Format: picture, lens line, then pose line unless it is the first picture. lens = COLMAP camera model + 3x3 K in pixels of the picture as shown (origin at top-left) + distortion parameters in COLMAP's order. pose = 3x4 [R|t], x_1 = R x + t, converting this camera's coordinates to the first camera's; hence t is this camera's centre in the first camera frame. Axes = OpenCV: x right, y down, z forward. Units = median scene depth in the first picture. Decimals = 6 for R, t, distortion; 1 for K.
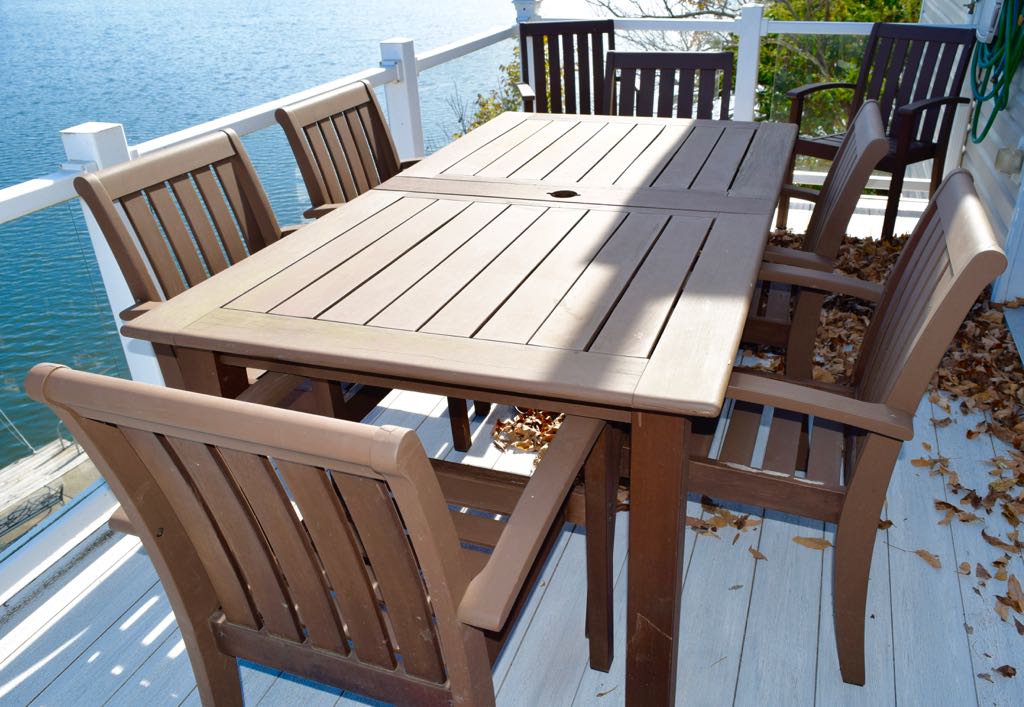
lens RADIAL K [[808.0, 0, 549.5], [0, 808.0, 341.4], [0, 0, 1]] dist [-0.011467, 0.000960]
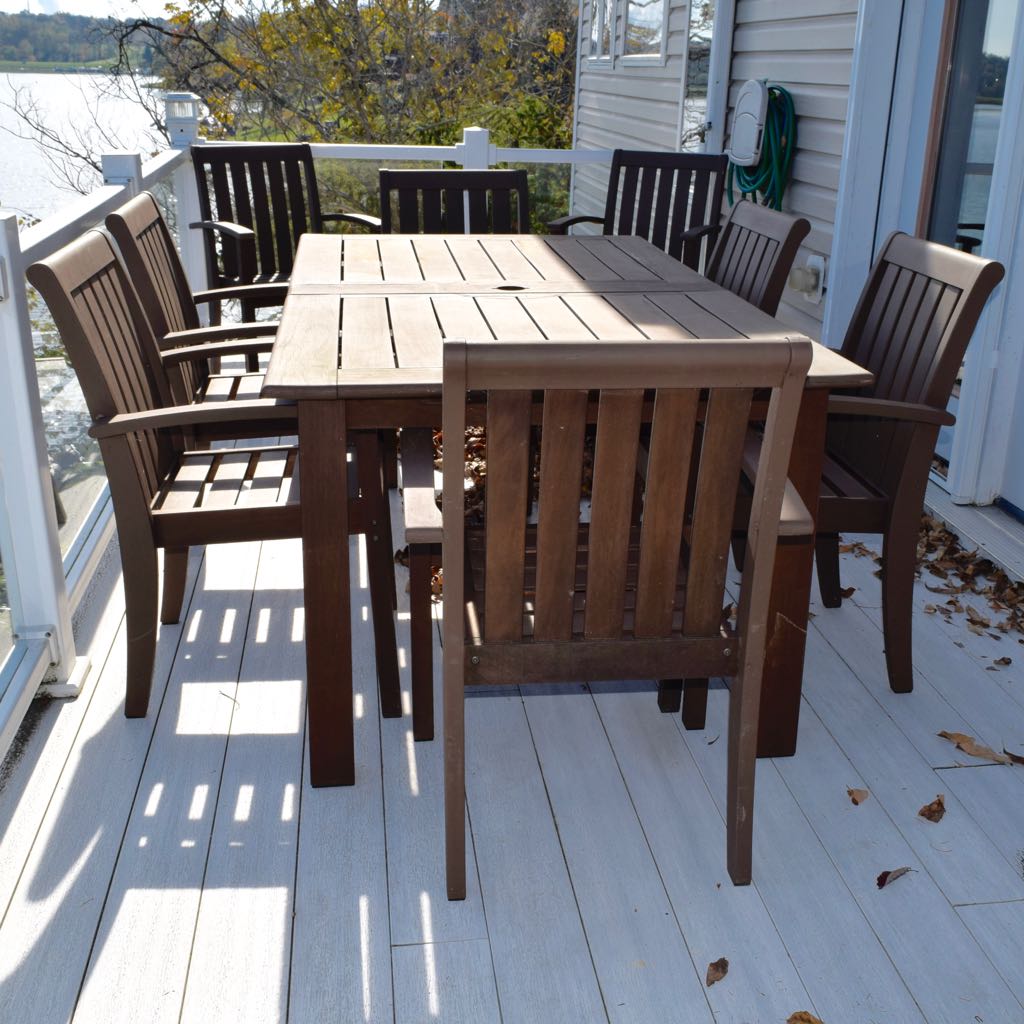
lens RADIAL K [[1250.2, 0, 513.1], [0, 1250.2, 535.6], [0, 0, 1]] dist [-0.011911, -0.019963]
pose [[0.902413, -0.111679, 0.416148, -0.509840], [0.156815, 0.984716, -0.075790, 0.173390], [-0.401323, 0.133652, 0.906133, -0.223996]]
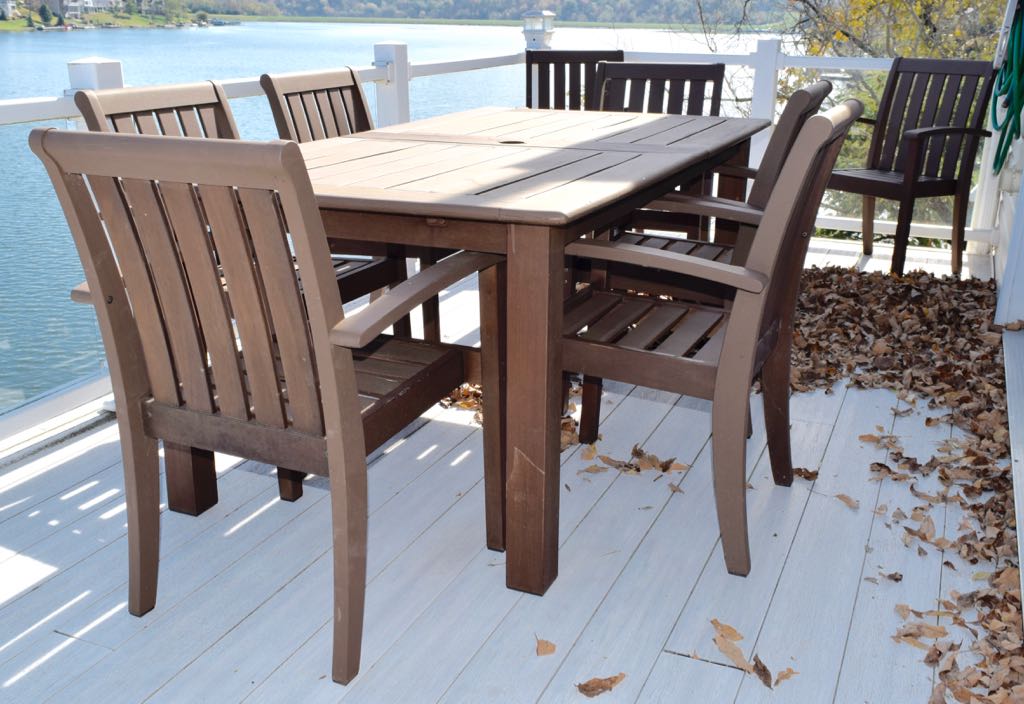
lens RADIAL K [[975.5, 0, 512.0], [0, 975.5, 352.0], [0, 0, 1]] dist [-0.012329, -0.013942]
pose [[0.994510, 0.058749, -0.086589, 0.120471], [-0.070268, 0.988127, -0.136631, 0.221115], [0.077534, 0.141966, 0.986830, -0.188757]]
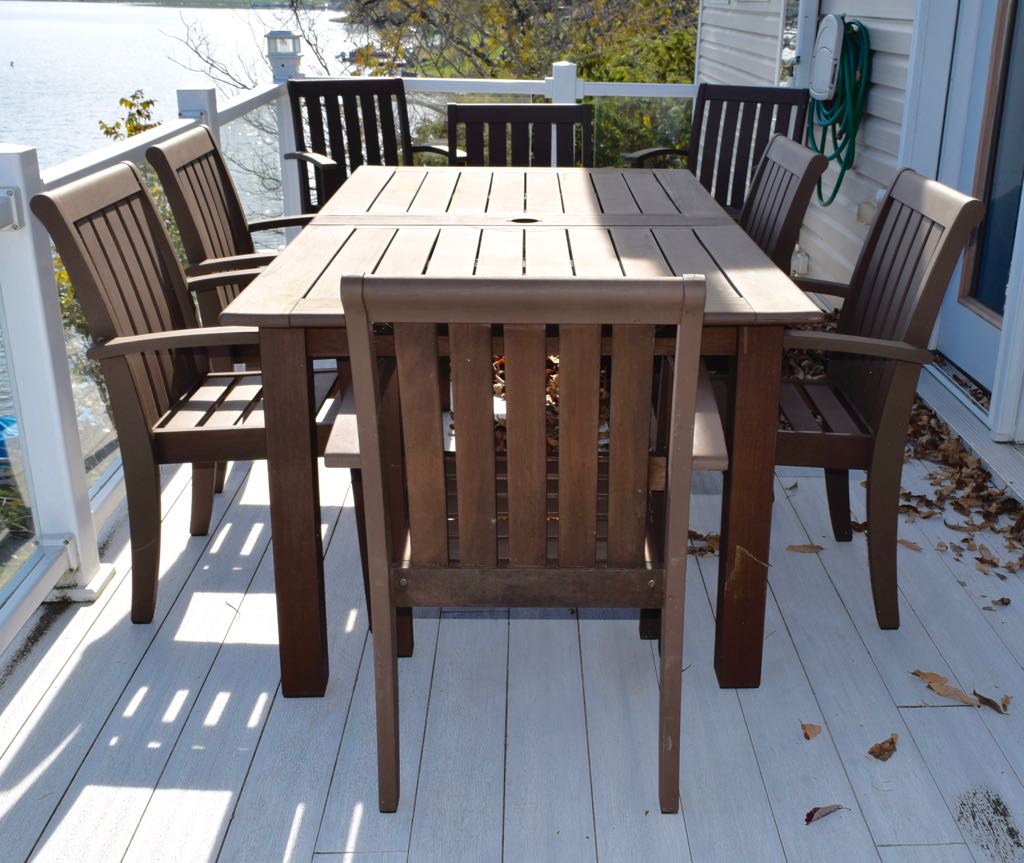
lens RADIAL K [[1212.5, 0, 560.8], [0, 1212.5, 461.7], [0, 0, 1]] dist [-0.015599, -0.001846]
pose [[0.939325, -0.087556, 0.331665, -0.370097], [0.121741, 0.989027, -0.083699, 0.188216], [-0.320697, 0.118998, 0.939677, -0.275800]]
